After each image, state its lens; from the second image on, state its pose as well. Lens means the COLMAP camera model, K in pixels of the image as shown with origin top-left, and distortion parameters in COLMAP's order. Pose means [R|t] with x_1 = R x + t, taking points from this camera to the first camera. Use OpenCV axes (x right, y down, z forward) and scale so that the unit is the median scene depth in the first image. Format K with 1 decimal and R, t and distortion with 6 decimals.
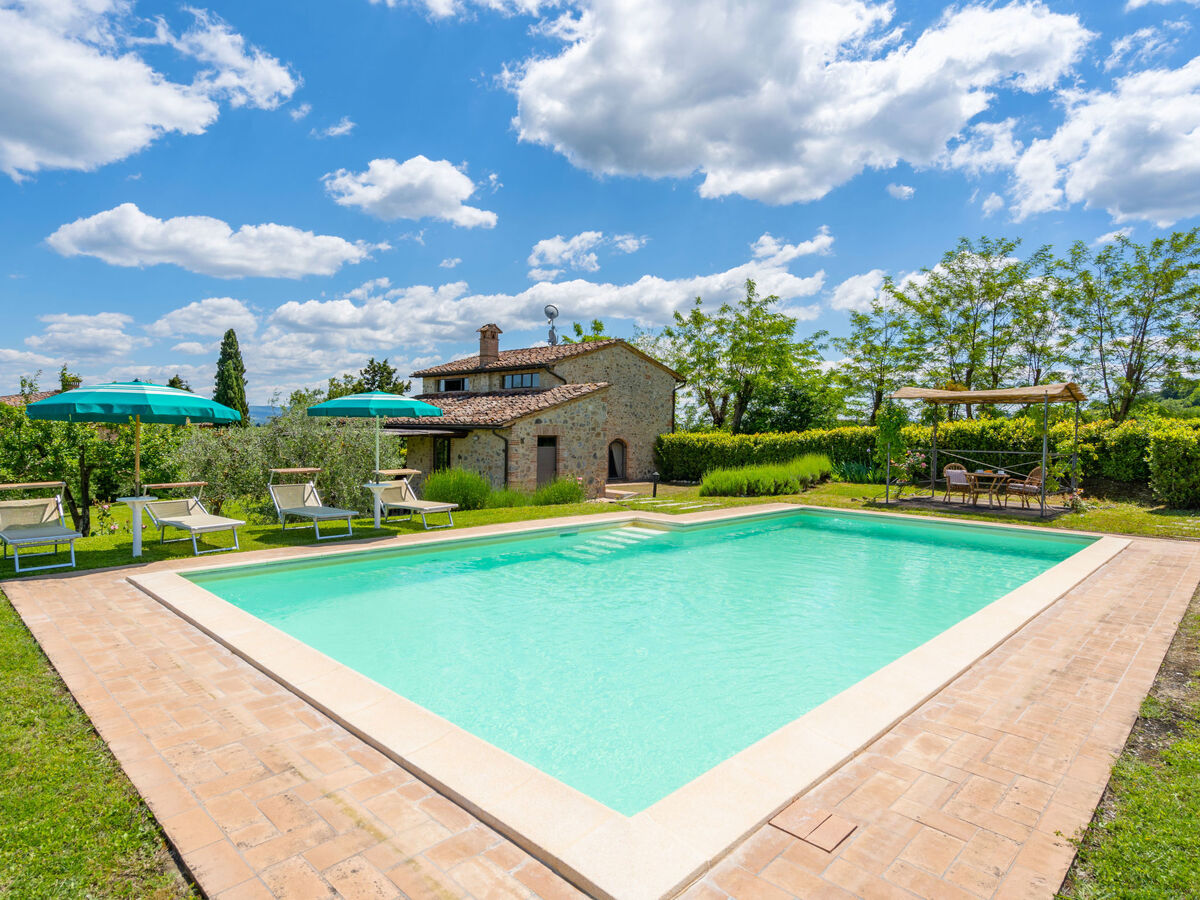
lens RADIAL K [[689.2, 0, 600.0], [0, 689.2, 450.0], [0, 0, 1]] dist [-0.001266, -0.000437]
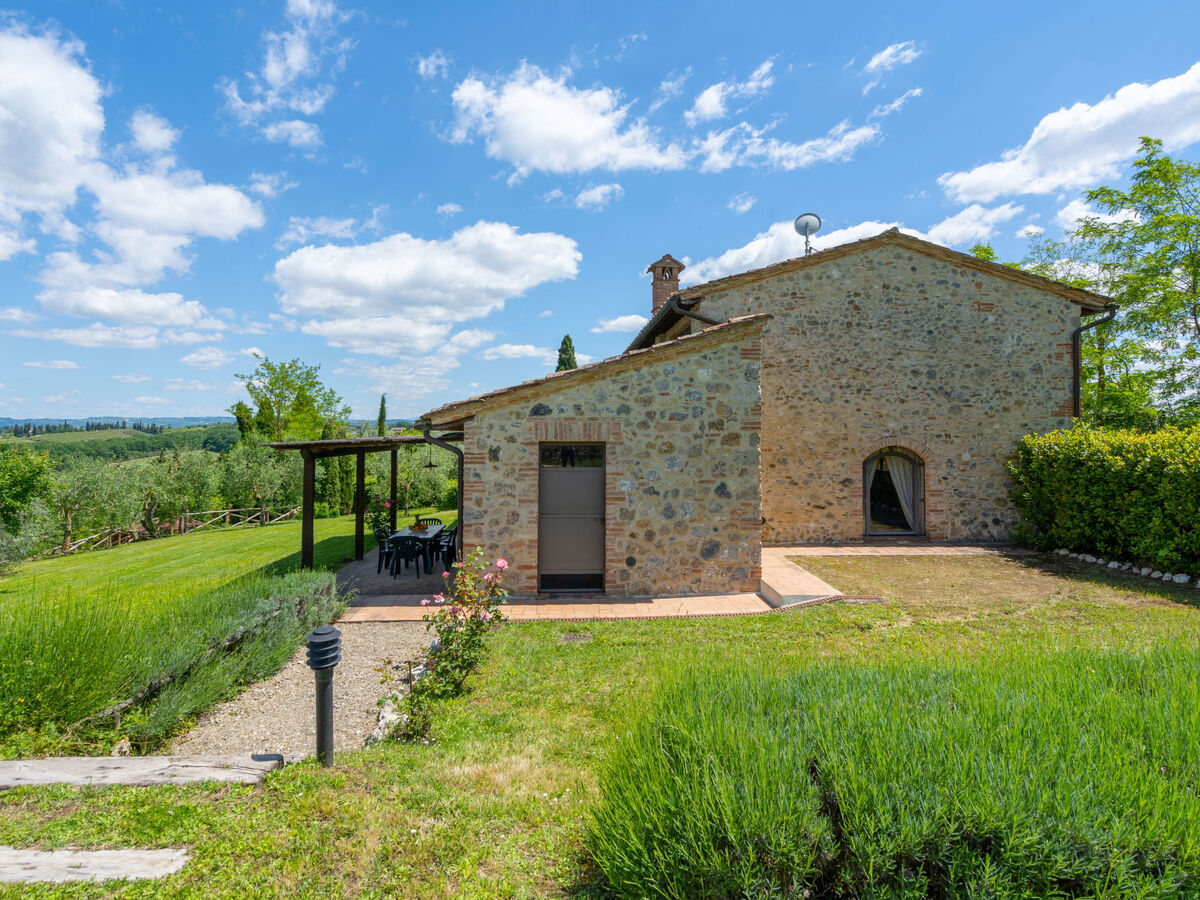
lens RADIAL K [[621.3, 0, 596.3], [0, 621.3, 416.3], [0, 0, 1]] dist [0.003996, 0.000415]
pose [[0.735838, -0.034550, -0.676276, 0.191786], [-0.006319, 0.998304, -0.057877, -0.013622], [0.677128, 0.046862, 0.734371, 0.673630]]
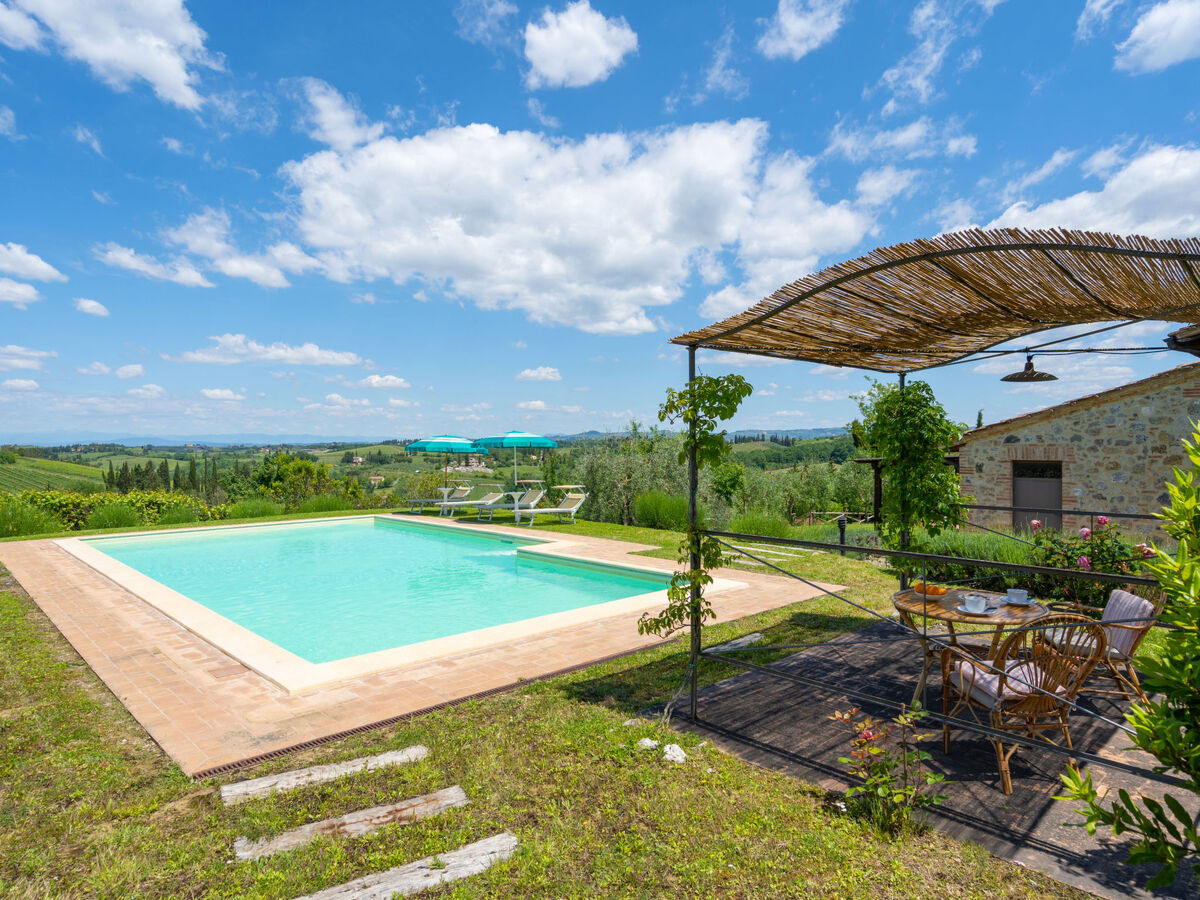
lens RADIAL K [[740.7, 0, 584.8], [0, 740.7, 447.5], [0, 0, 1]] dist [-0.004139, -0.001110]
pose [[-0.057318, -0.014113, -0.998256, 0.600887], [-0.021767, 0.999680, -0.012884, -0.014424], [0.998119, 0.020991, -0.057607, 0.578898]]
